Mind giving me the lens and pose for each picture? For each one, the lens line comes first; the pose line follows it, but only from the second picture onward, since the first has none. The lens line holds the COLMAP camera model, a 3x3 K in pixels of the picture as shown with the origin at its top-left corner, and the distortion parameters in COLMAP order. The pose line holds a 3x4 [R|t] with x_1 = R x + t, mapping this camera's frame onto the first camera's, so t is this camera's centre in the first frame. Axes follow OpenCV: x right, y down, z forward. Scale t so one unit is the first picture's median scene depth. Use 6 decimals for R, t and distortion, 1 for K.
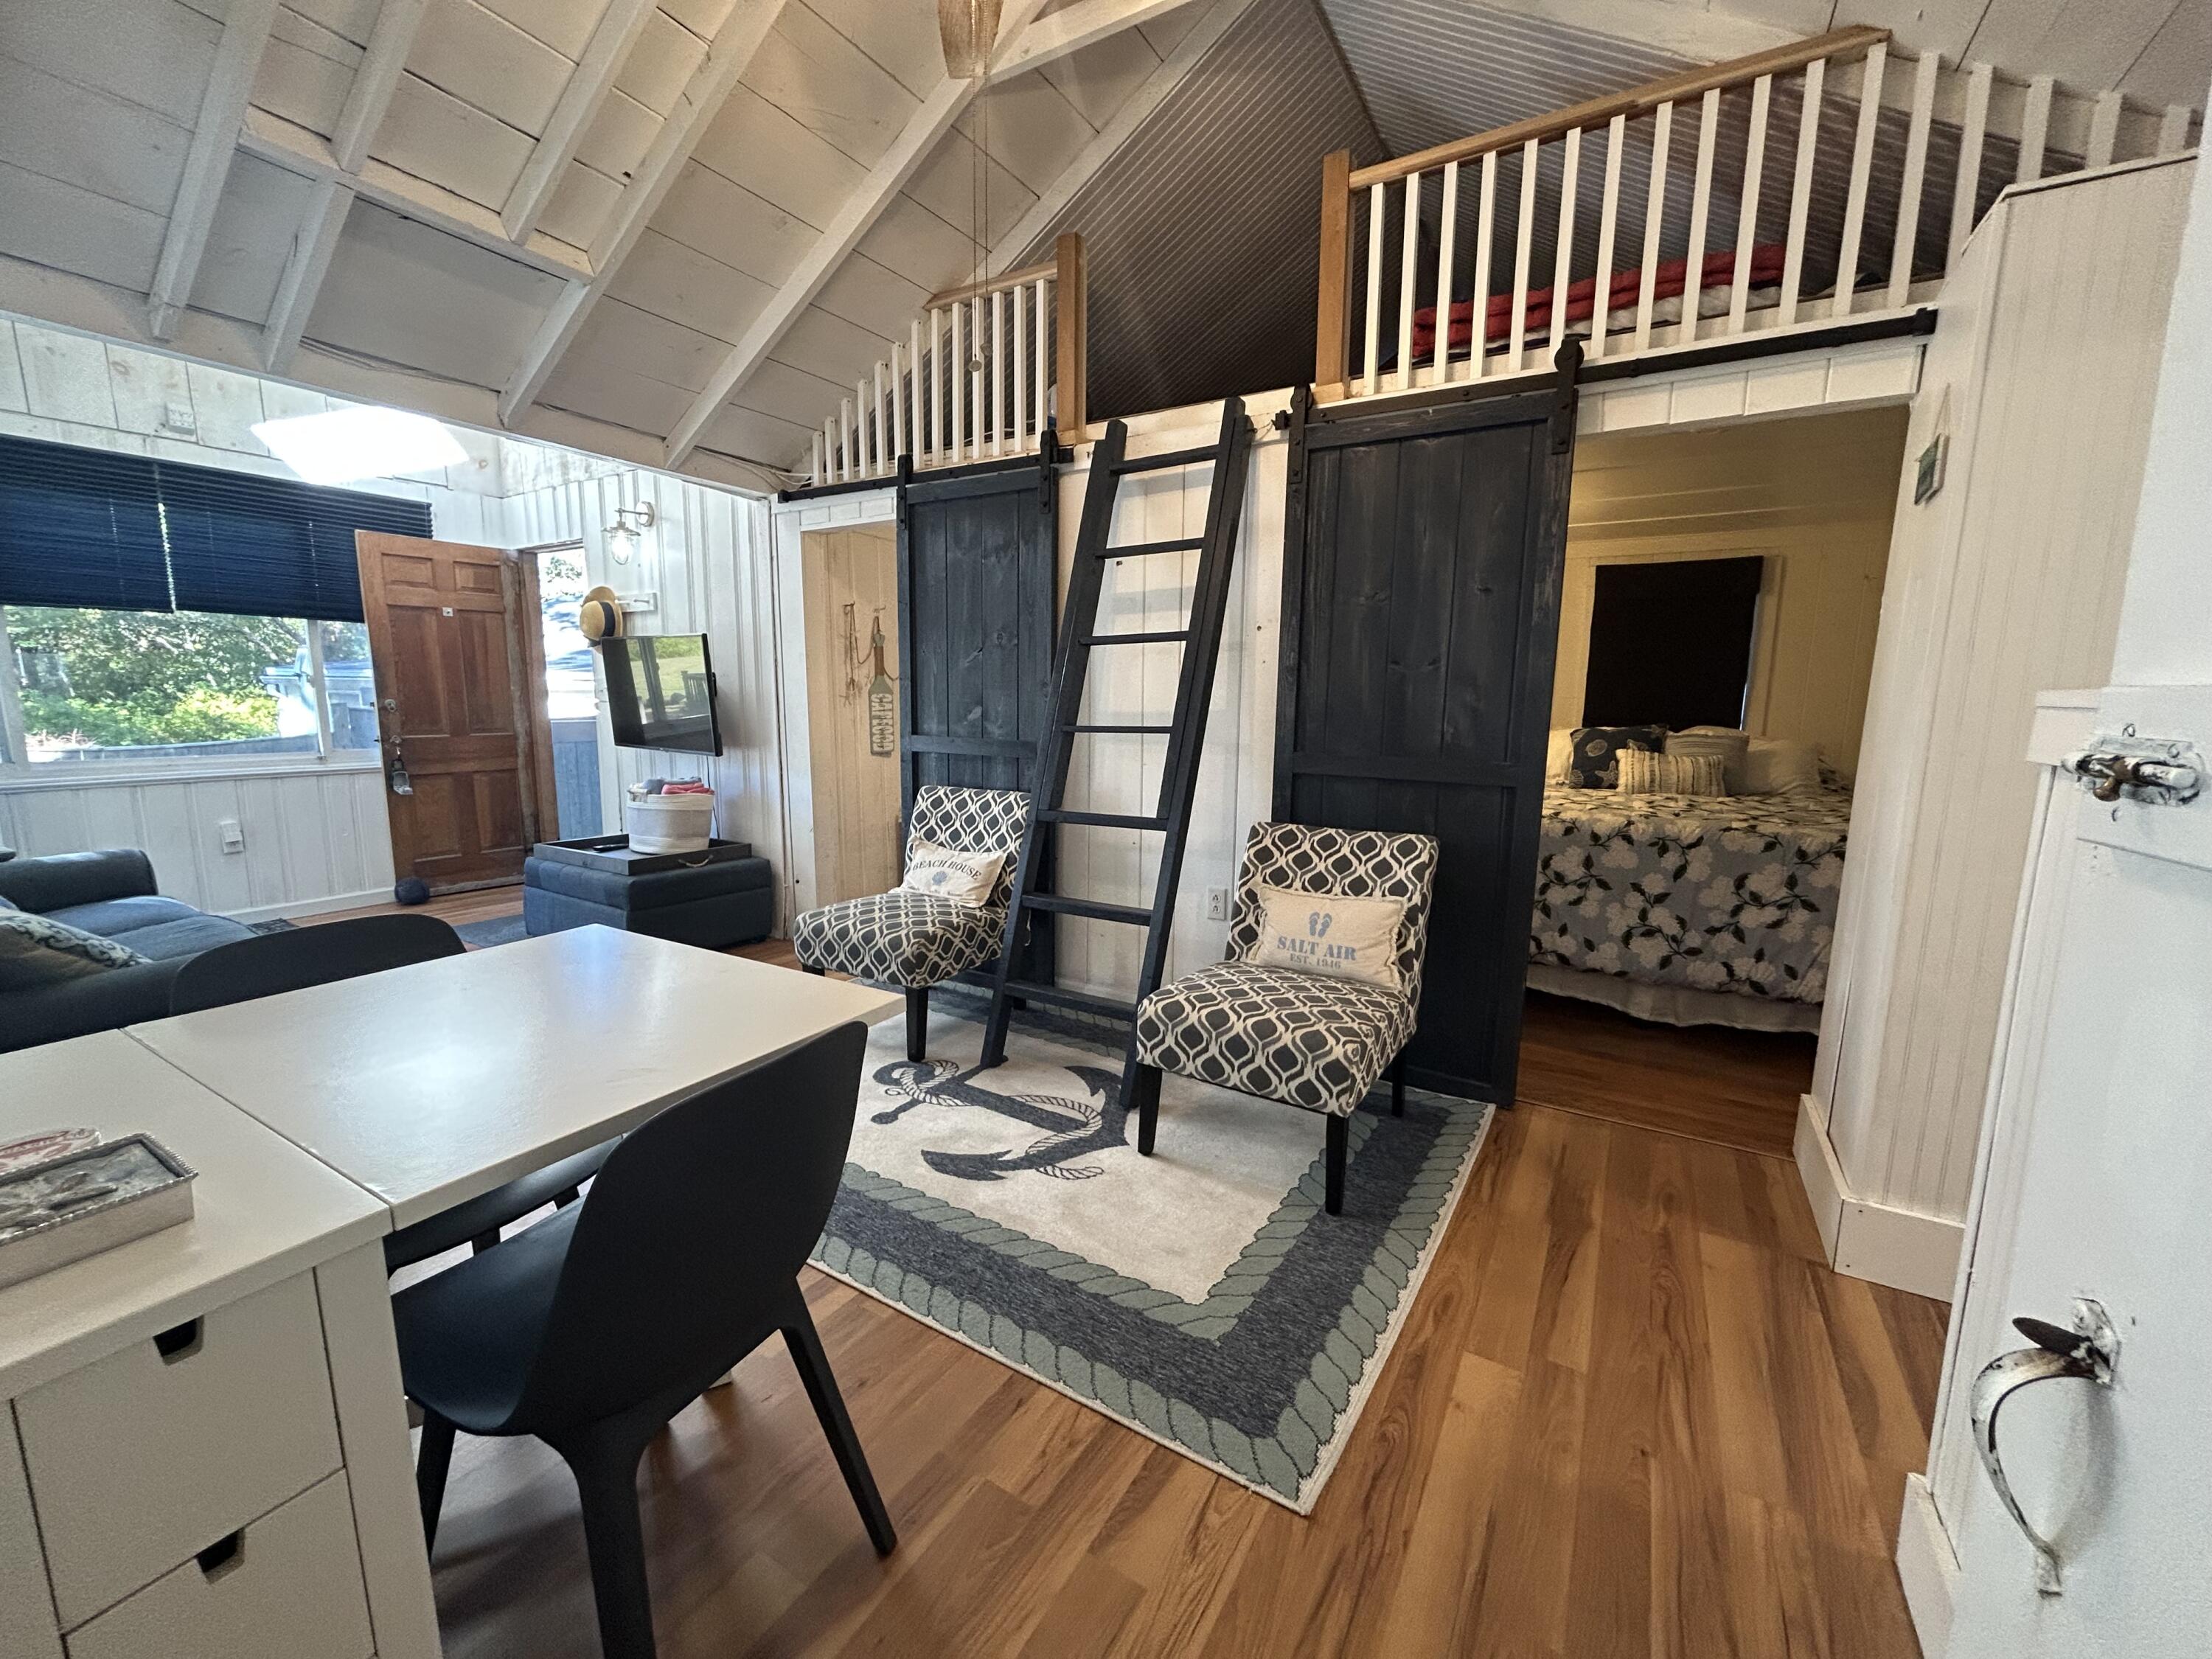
lens RADIAL K [[885.6, 0, 1106.0], [0, 885.6, 829.5], [0, 0, 1]] dist [-0.000452, -0.000130]
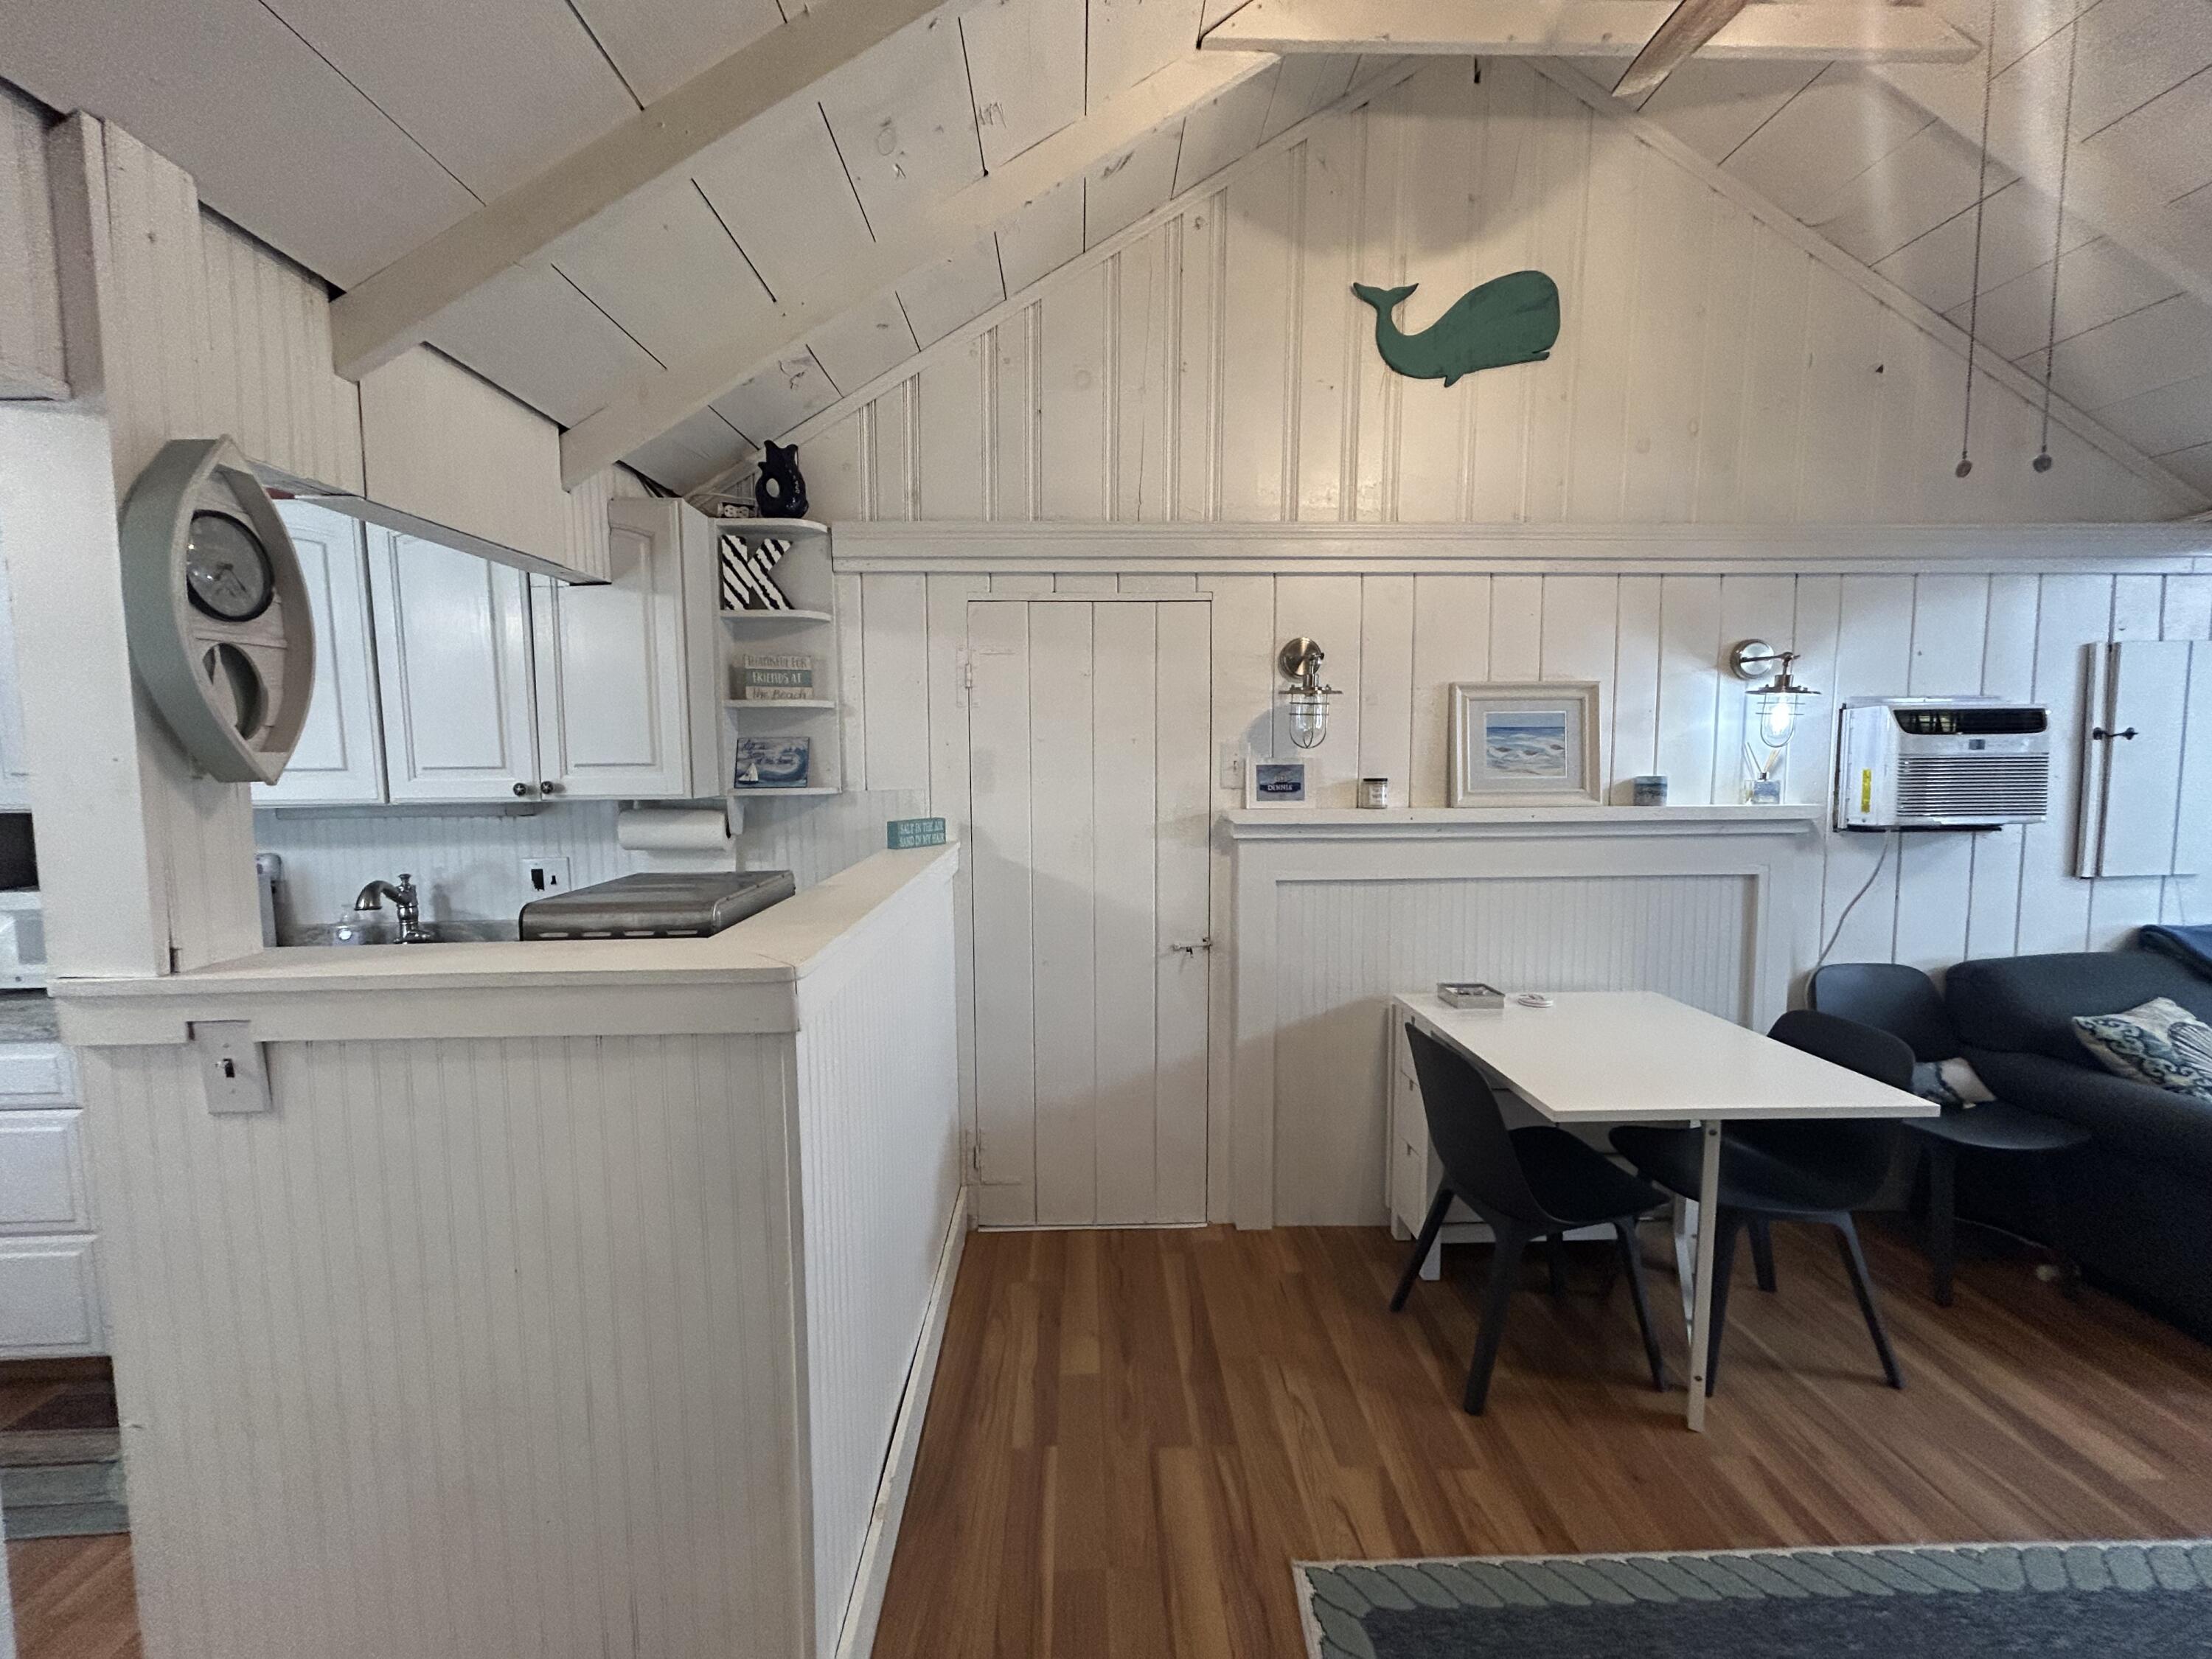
lens RADIAL K [[885.6, 0, 1106.0], [0, 885.6, 829.5], [0, 0, 1]] dist [-0.000452, -0.000130]
pose [[-0.838743, 0.040984, -0.542982, 0.416808], [-0.083317, 0.975762, 0.202351, -0.176558], [0.538115, 0.214960, -0.815000, 0.639084]]
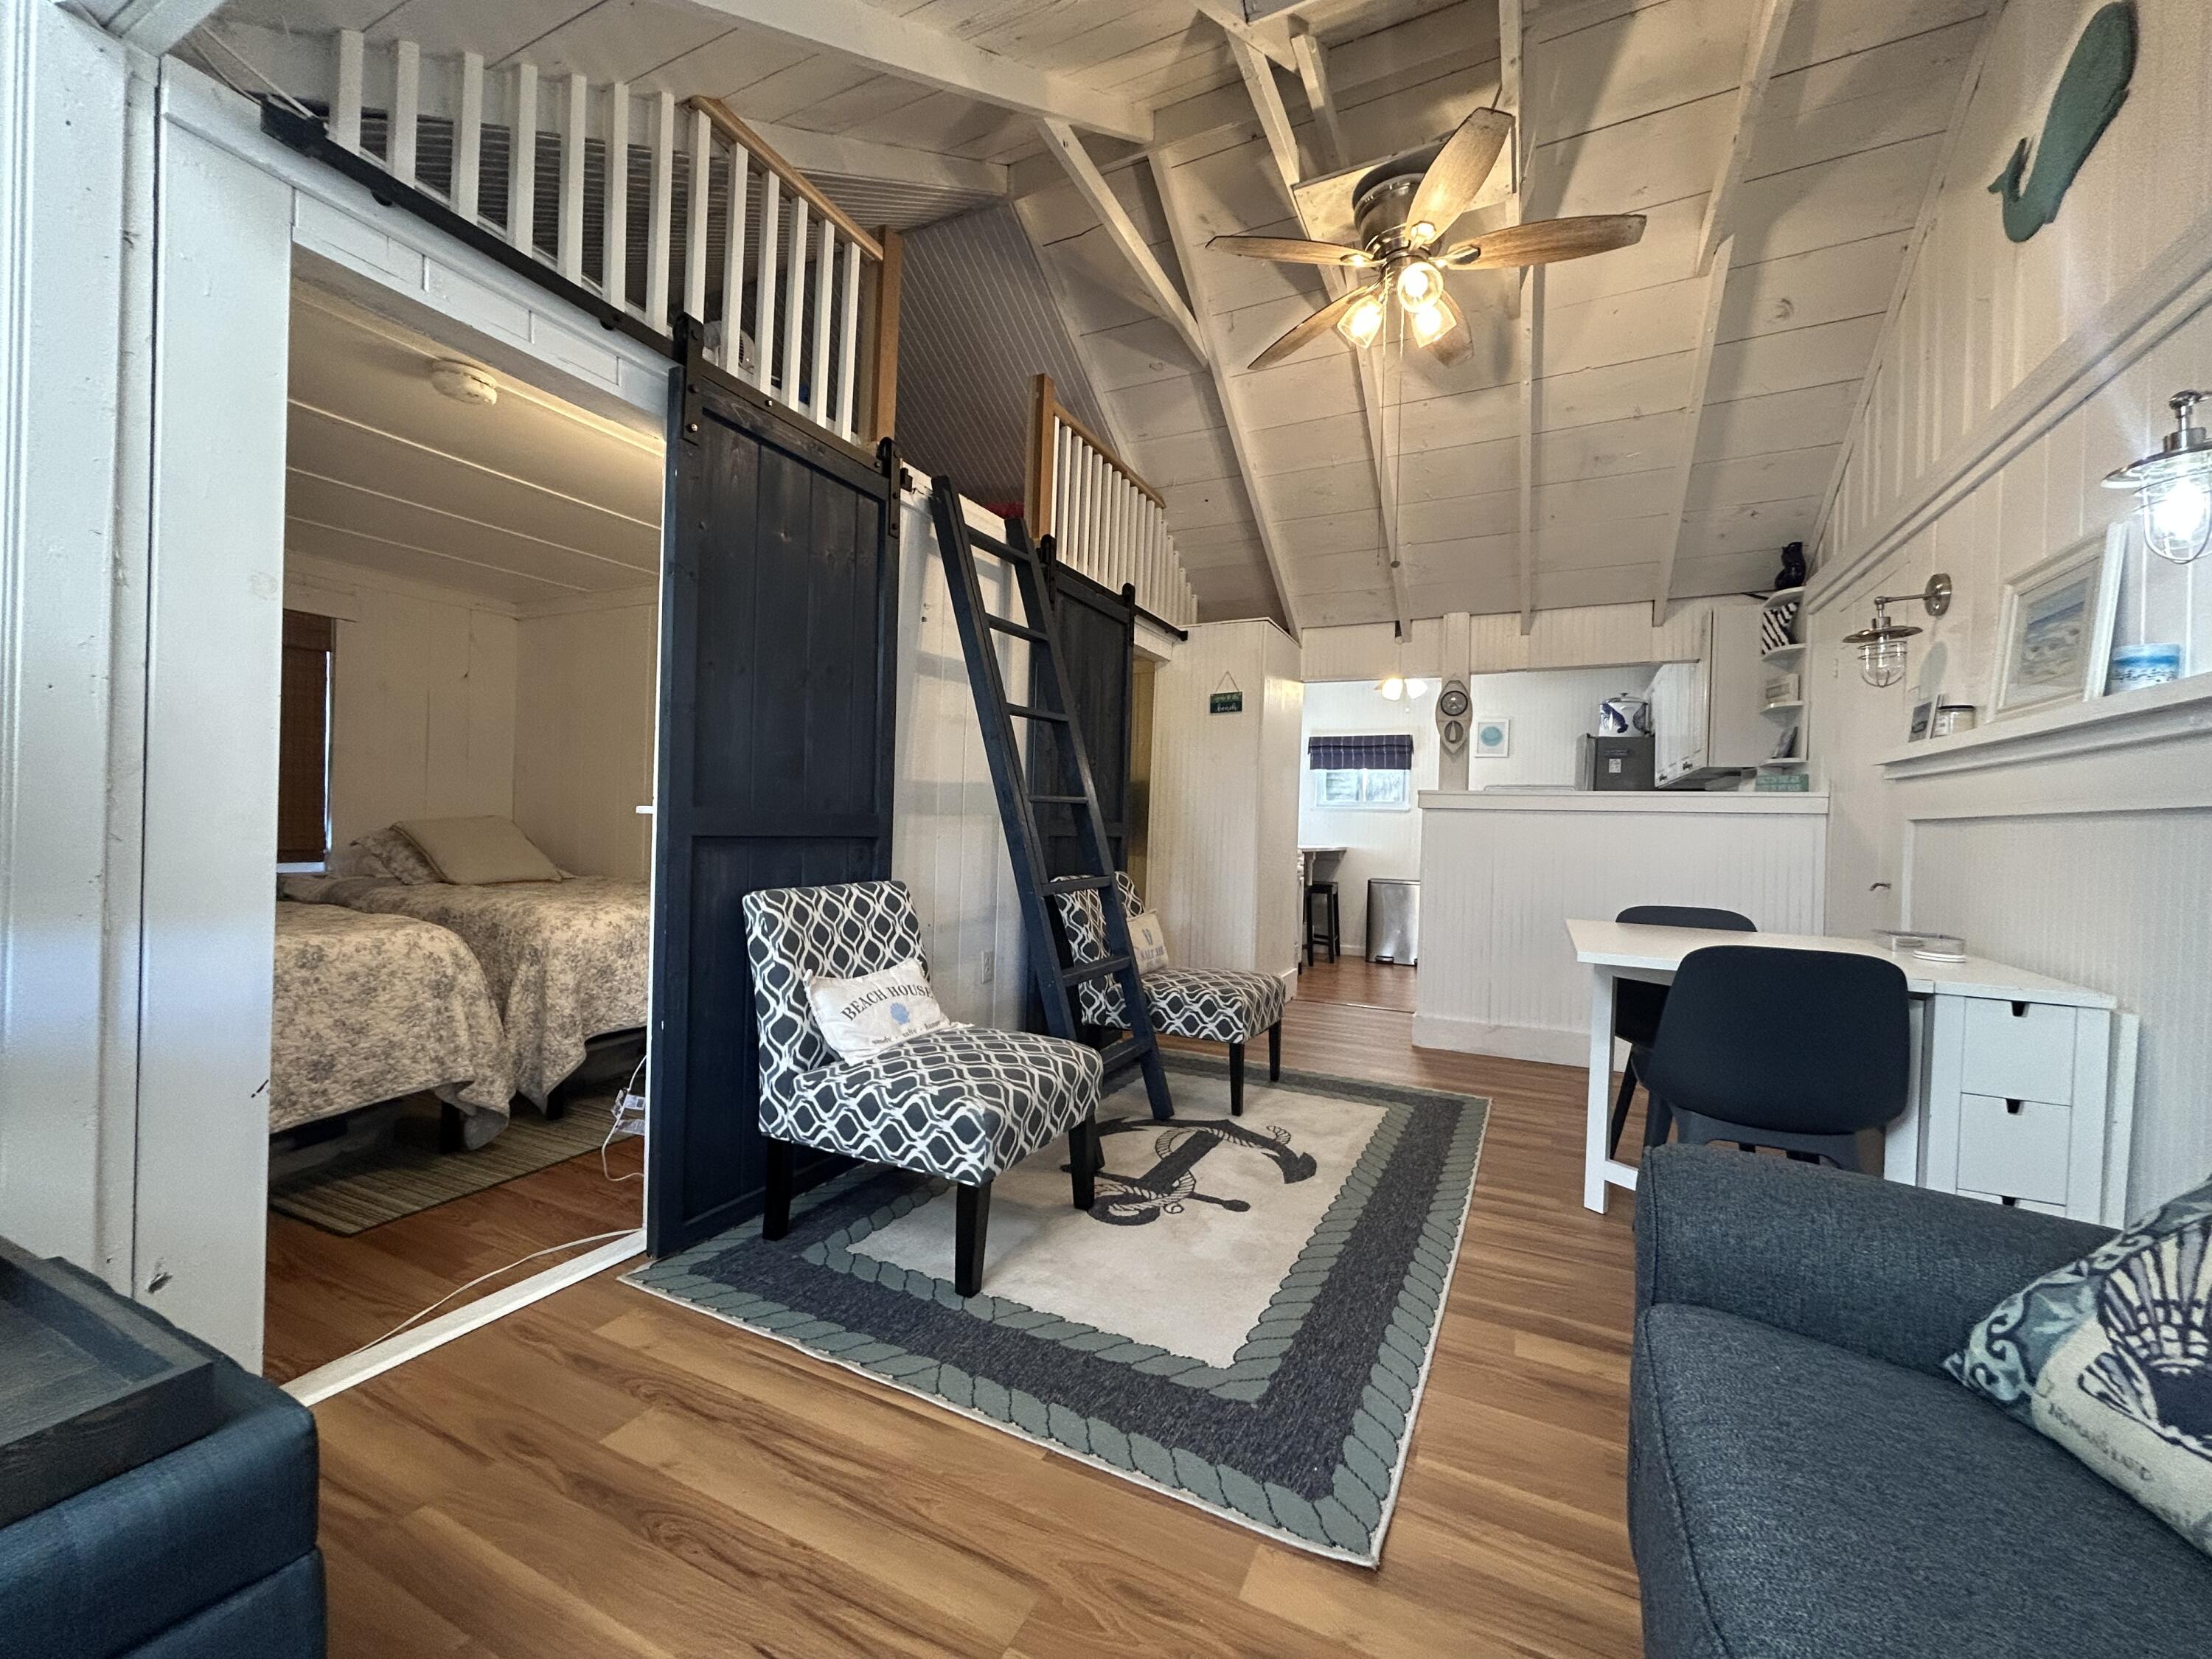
lens RADIAL K [[890.5, 0, 1106.0], [0, 890.5, 829.5], [0, 0, 1]] dist [-0.000190, -0.002221]
pose [[-0.088235, -0.020411, 0.995891, -0.874662], [0.120161, 0.992271, 0.030983, -0.087099], [-0.988825, 0.122401, -0.085101, 0.872669]]
